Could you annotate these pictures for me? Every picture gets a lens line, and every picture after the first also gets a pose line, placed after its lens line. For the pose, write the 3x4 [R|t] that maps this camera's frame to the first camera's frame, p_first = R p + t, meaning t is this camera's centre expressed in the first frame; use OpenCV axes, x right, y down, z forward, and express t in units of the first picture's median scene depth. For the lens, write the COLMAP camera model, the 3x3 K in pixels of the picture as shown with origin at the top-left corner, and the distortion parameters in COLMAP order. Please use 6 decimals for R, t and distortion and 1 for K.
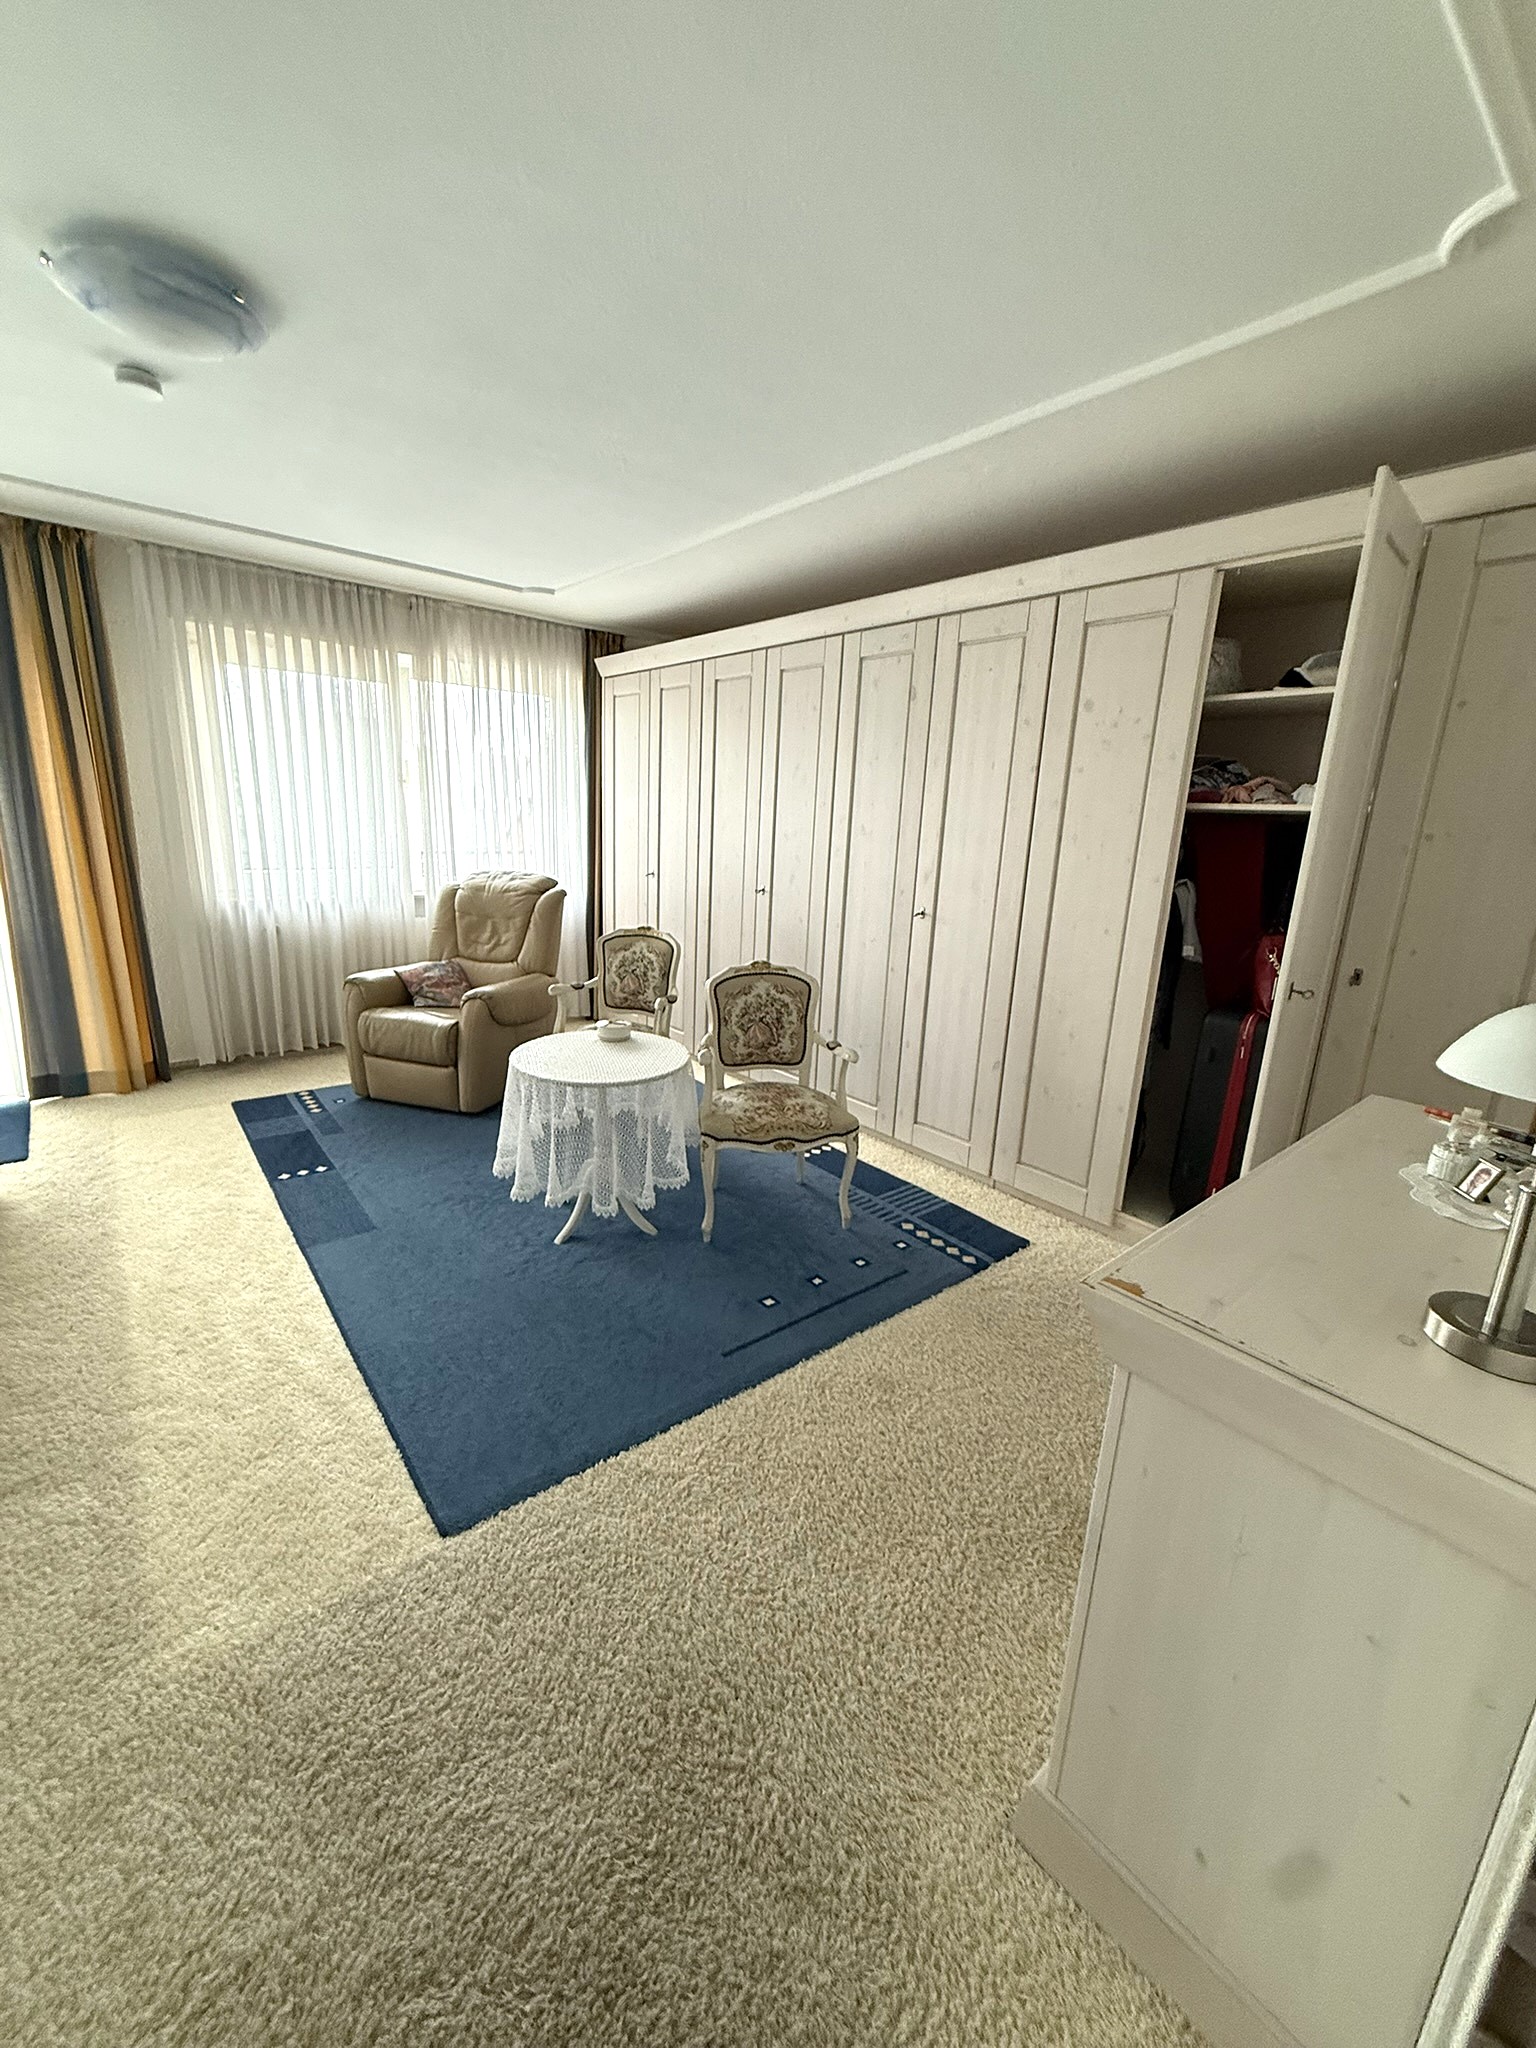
lens RADIAL K [[823.8, 0, 768.0], [0, 823.8, 1024.0], [0, 0, 1]] dist [0.000132, -0.000103]
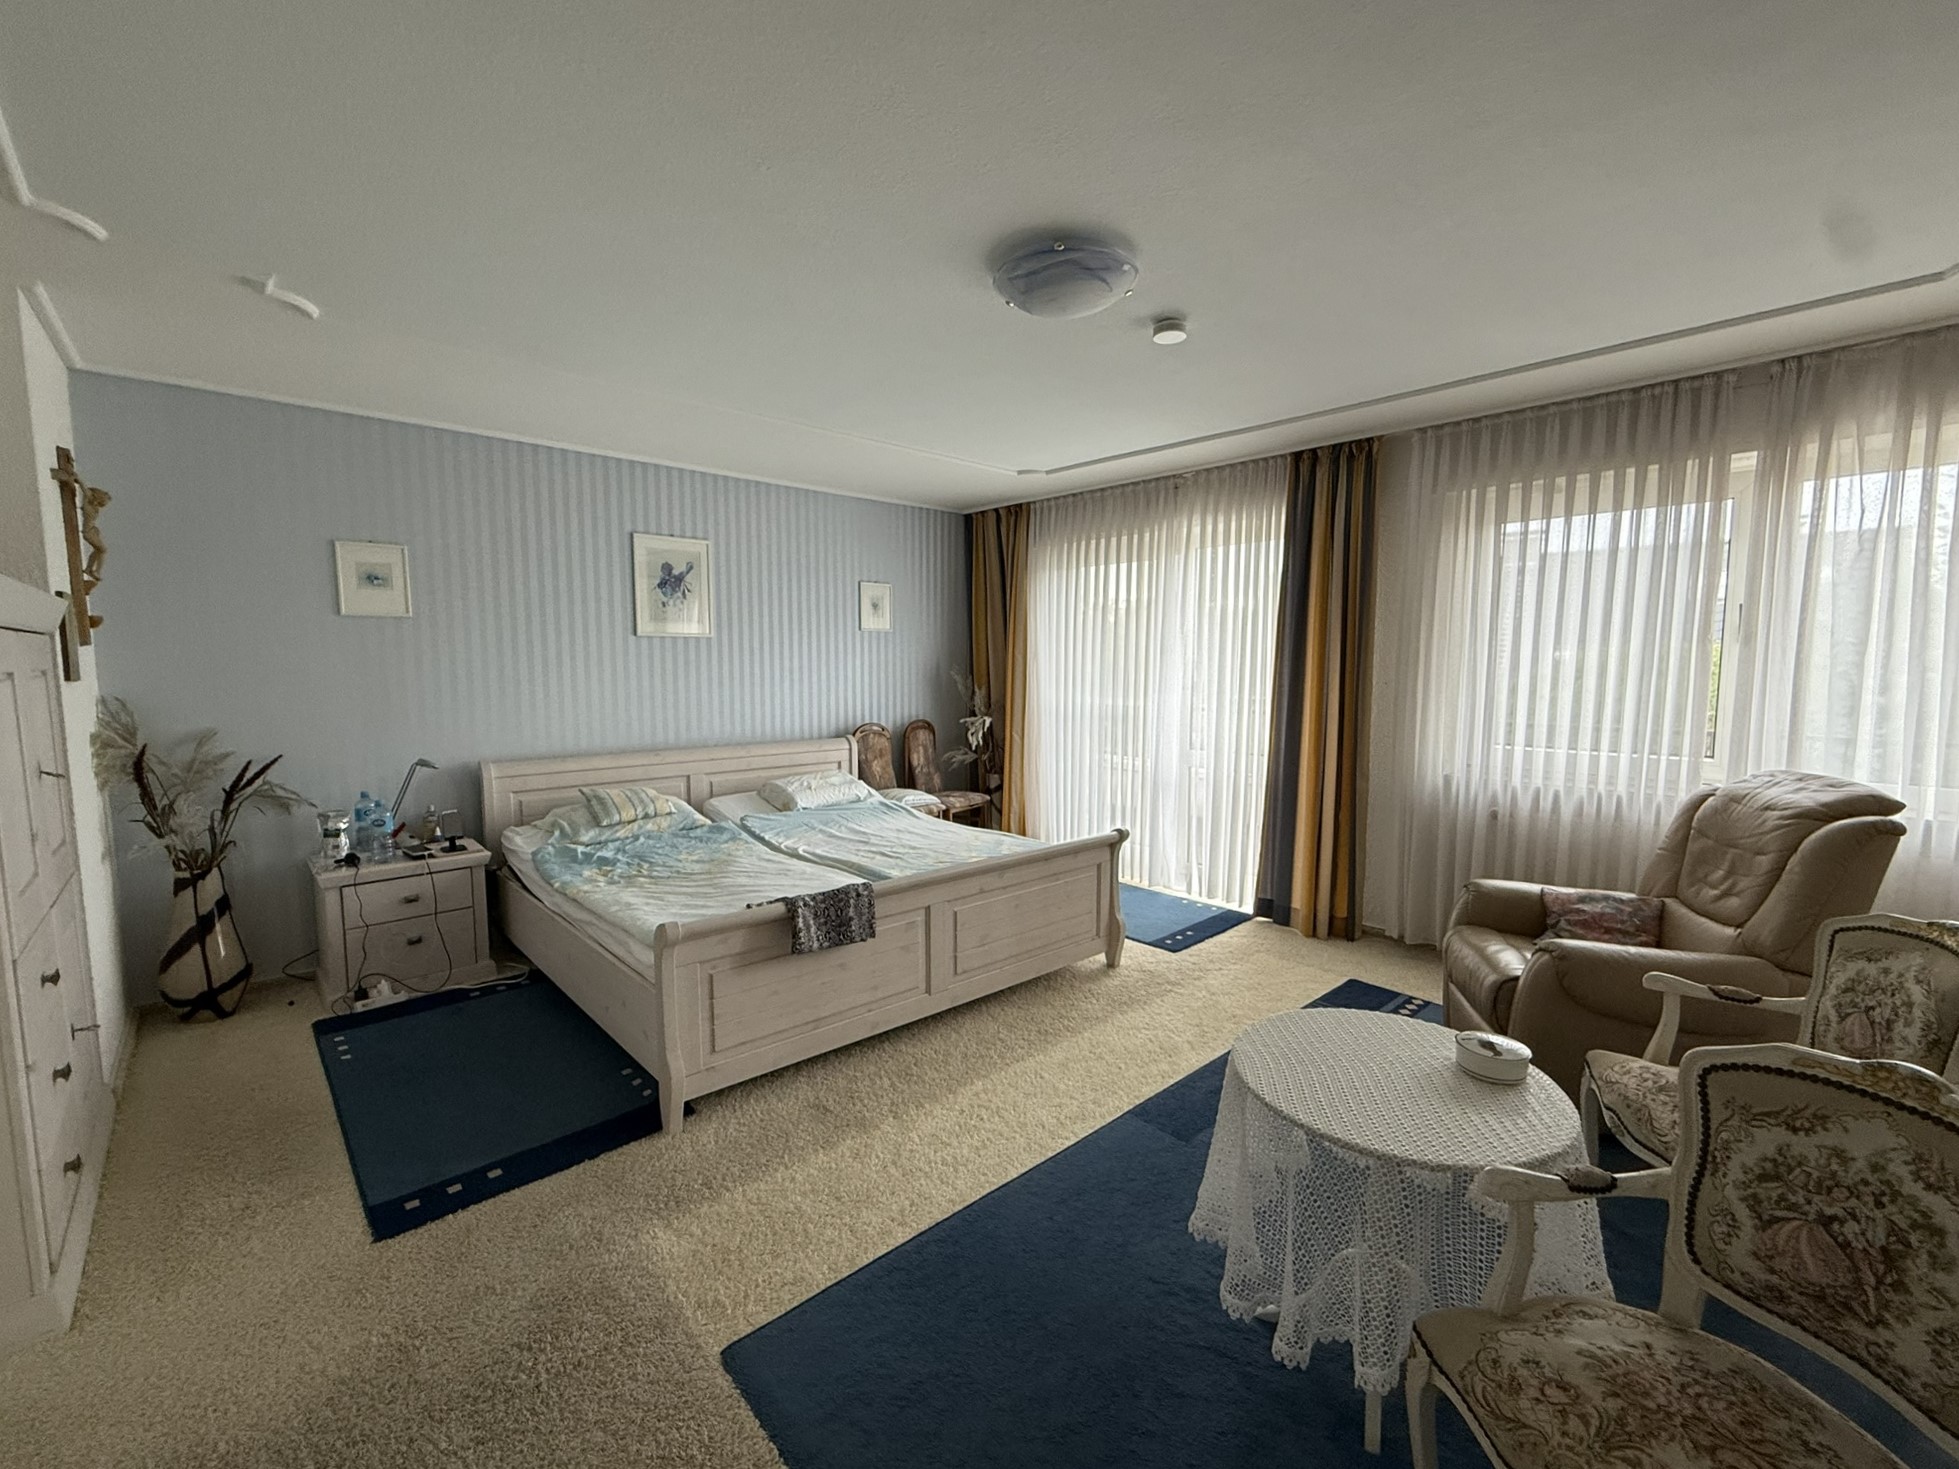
lens RADIAL K [[820.1, 0, 970.5], [0, 820.1, 741.7], [0, 0, 1]] dist [-0.000215, 0.000359]
pose [[0.033472, 0.059152, -0.997688, 0.272512], [-0.247376, 0.967676, 0.049073, -0.112027], [0.968341, 0.245161, 0.047023, 0.489411]]
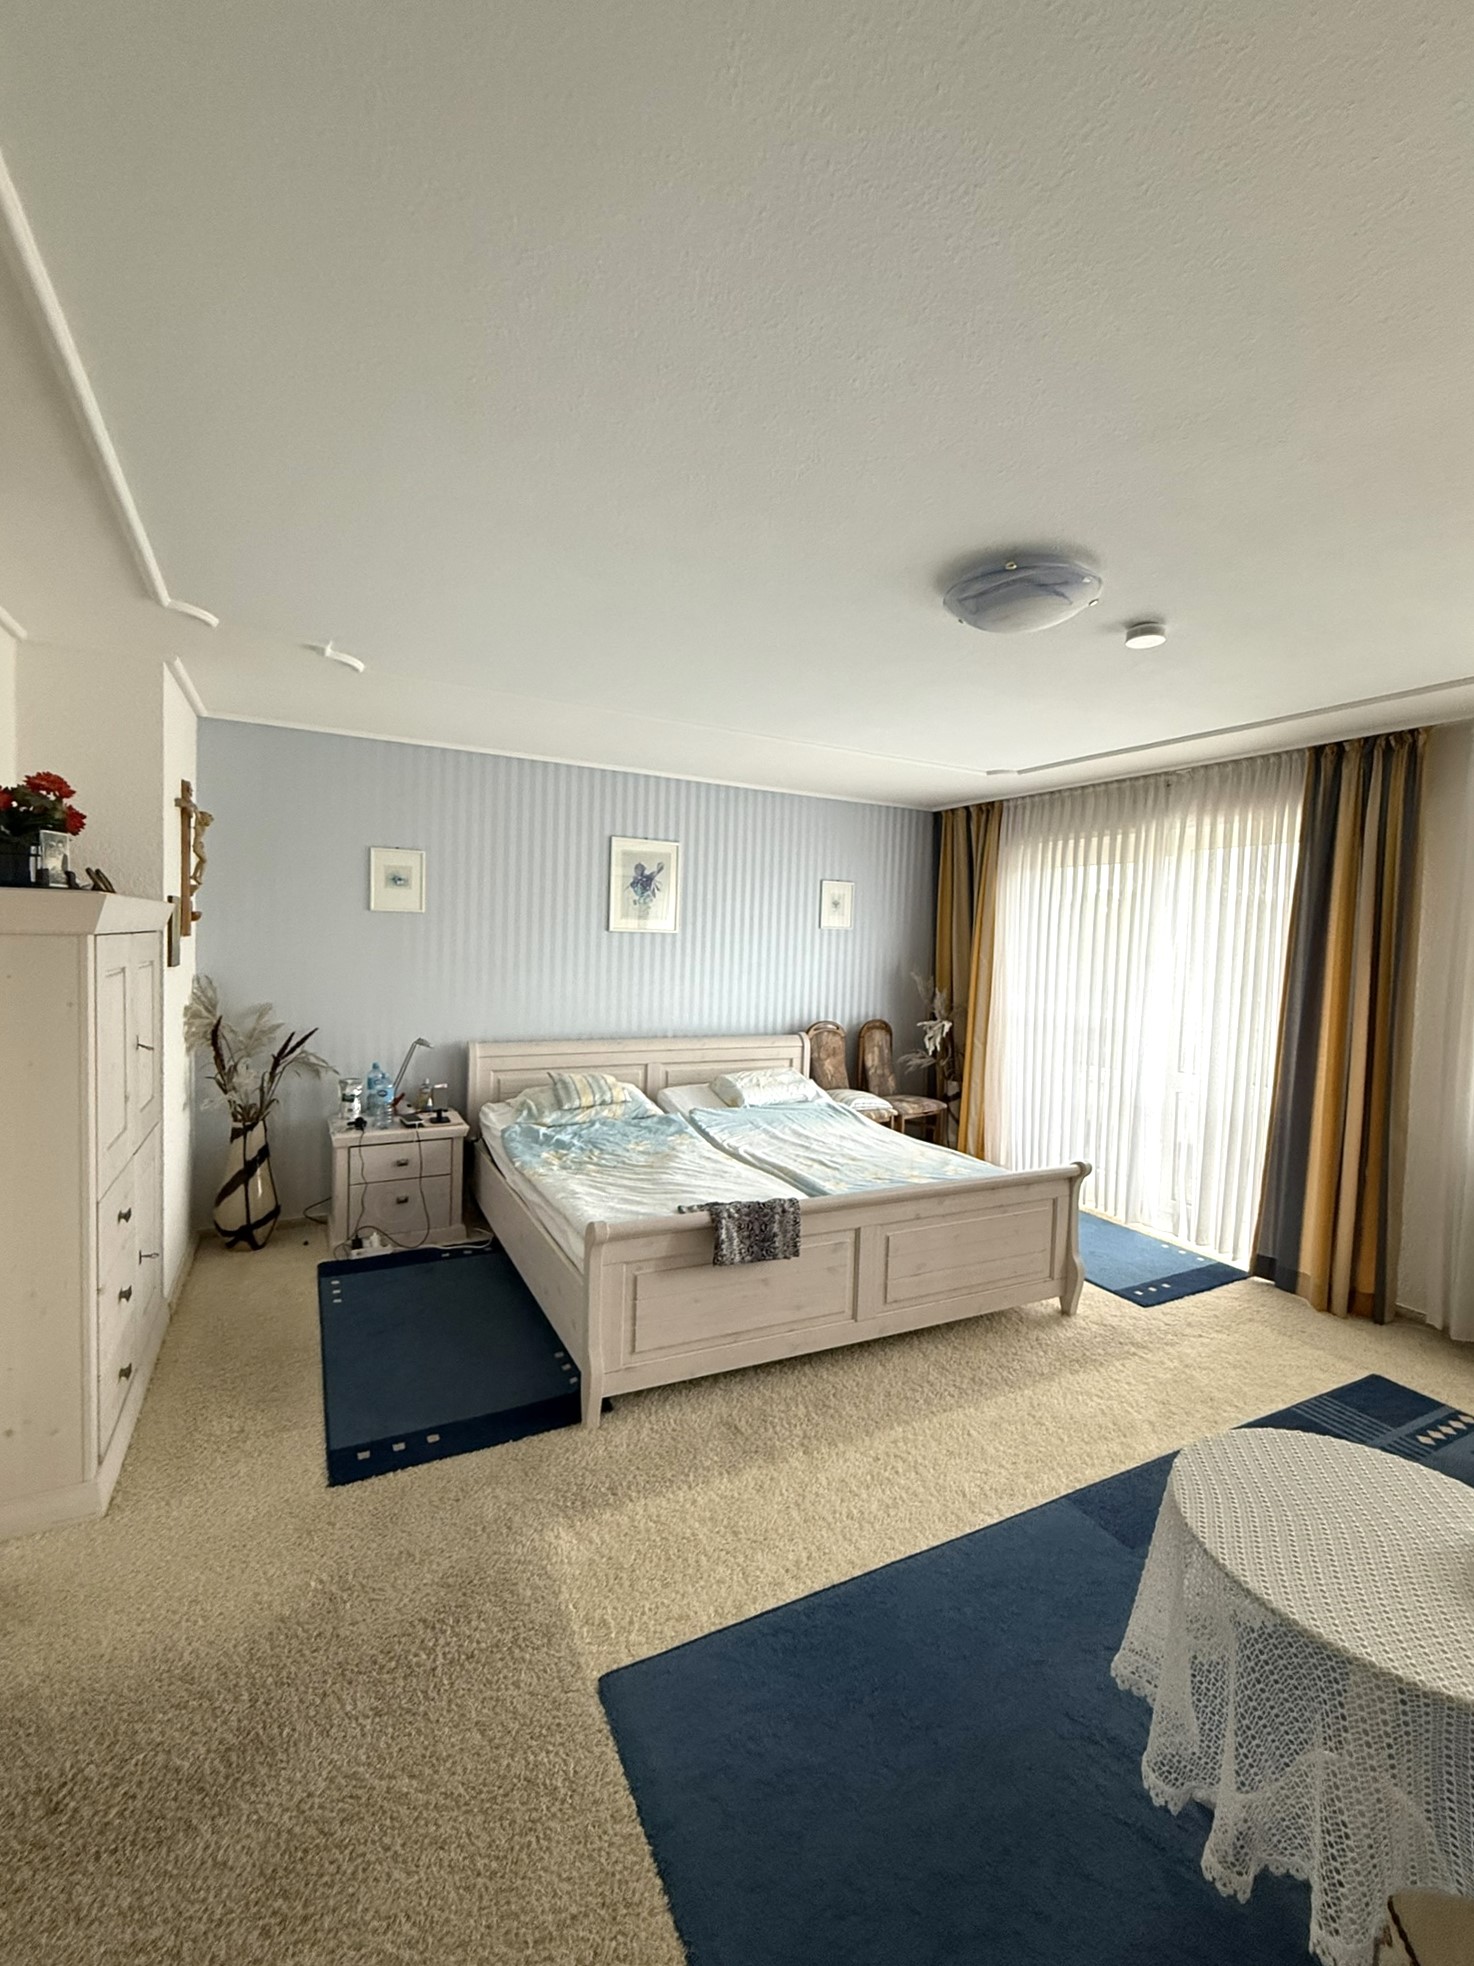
lens RADIAL K [[820.0, 0, 731.3], [0, 820.0, 975.2], [0, 0, 1]] dist [0.000918, -0.000072]
pose [[-0.226893, -0.001535, -0.973919, 0.261941], [-0.281209, 0.957510, 0.064004, -0.153469], [0.932438, 0.288397, -0.217684, 0.515808]]
